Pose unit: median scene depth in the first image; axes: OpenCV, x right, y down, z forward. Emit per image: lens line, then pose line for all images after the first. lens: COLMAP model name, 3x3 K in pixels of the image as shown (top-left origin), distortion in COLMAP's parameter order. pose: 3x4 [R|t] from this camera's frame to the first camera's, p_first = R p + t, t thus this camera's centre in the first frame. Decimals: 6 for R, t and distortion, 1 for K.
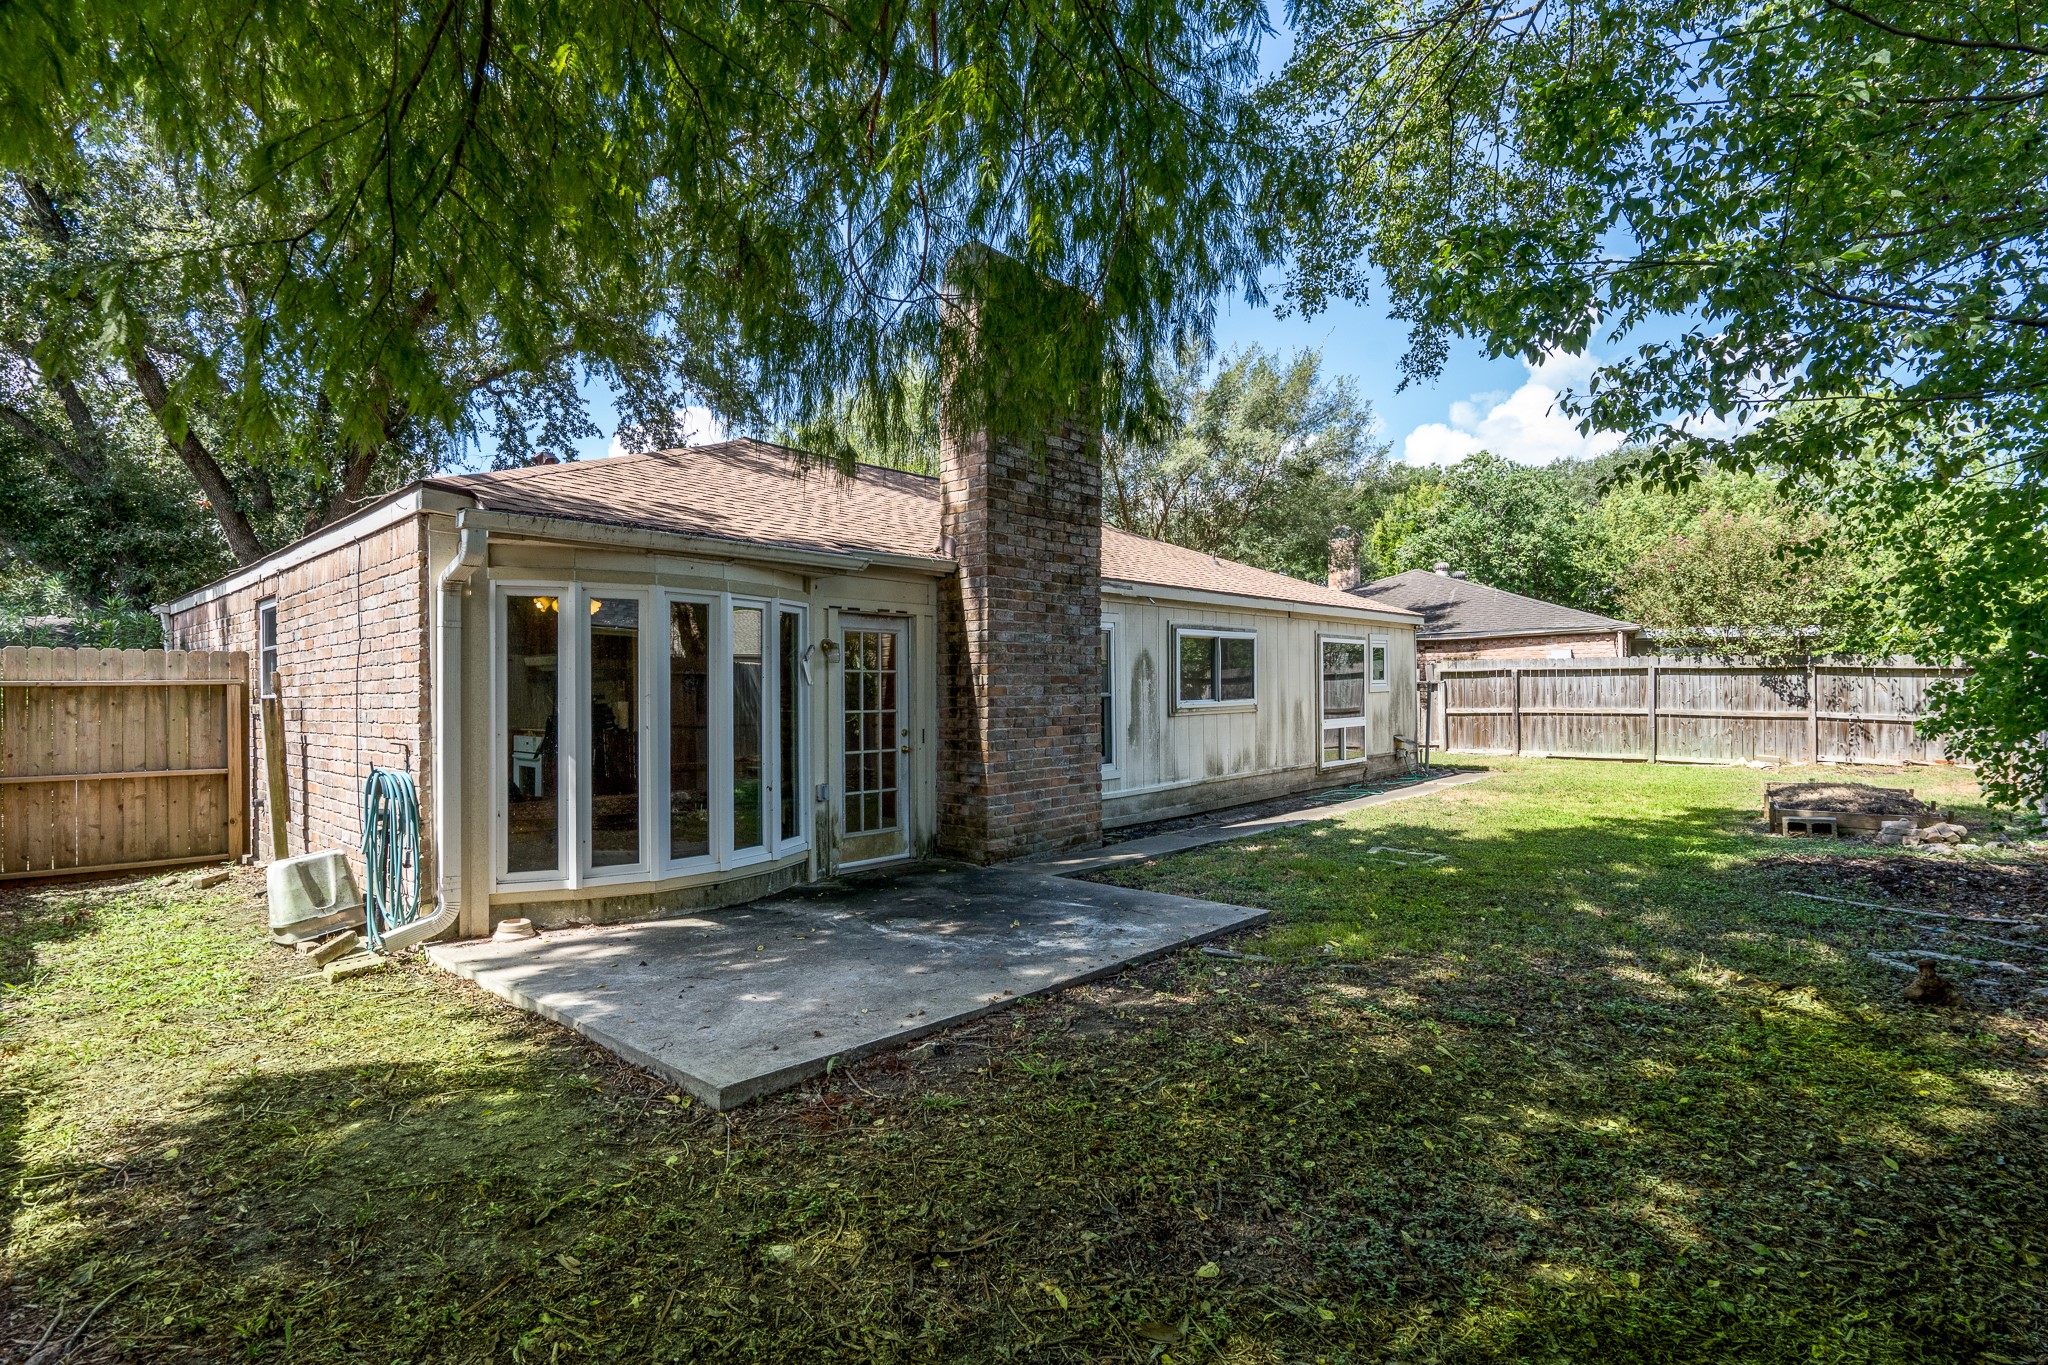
lens RADIAL K [[977.8, 0, 1080.9], [0, 977.8, 690.0], [0, 0, 1]] dist [-0.000992, 0.002146]
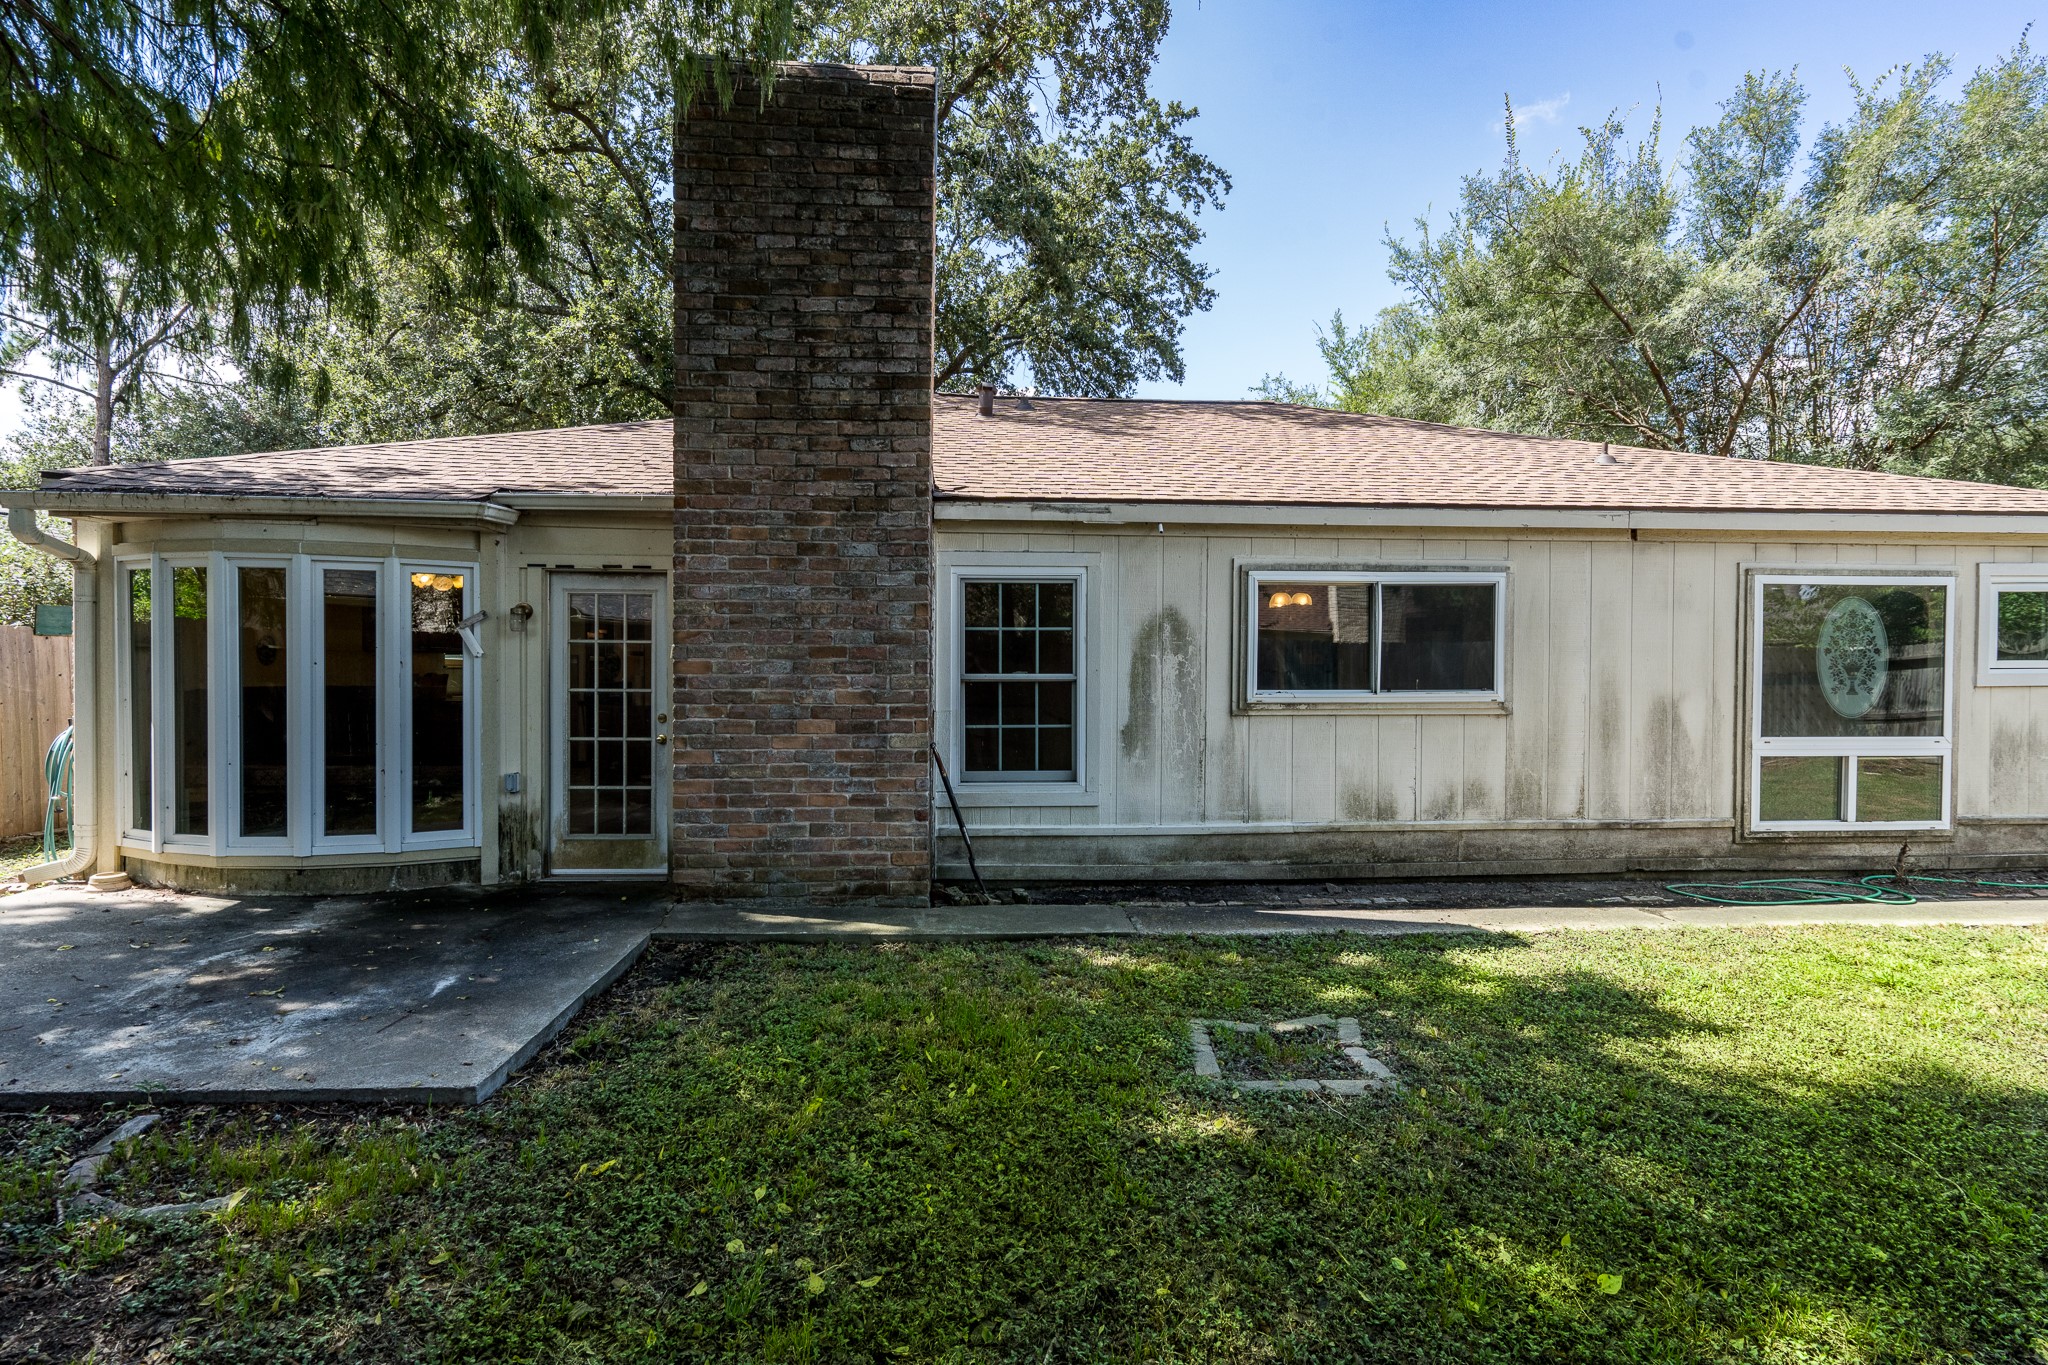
lens RADIAL K [[977.8, 0, 1024.7], [0, 977.8, 685.6], [0, 0, 1]] dist [-0.000992, 0.002146]
pose [[0.701440, 0.023819, -0.712330, 0.539048], [-0.013208, 0.999704, 0.020422, -0.002964], [0.712606, -0.004917, 0.701547, 0.588911]]
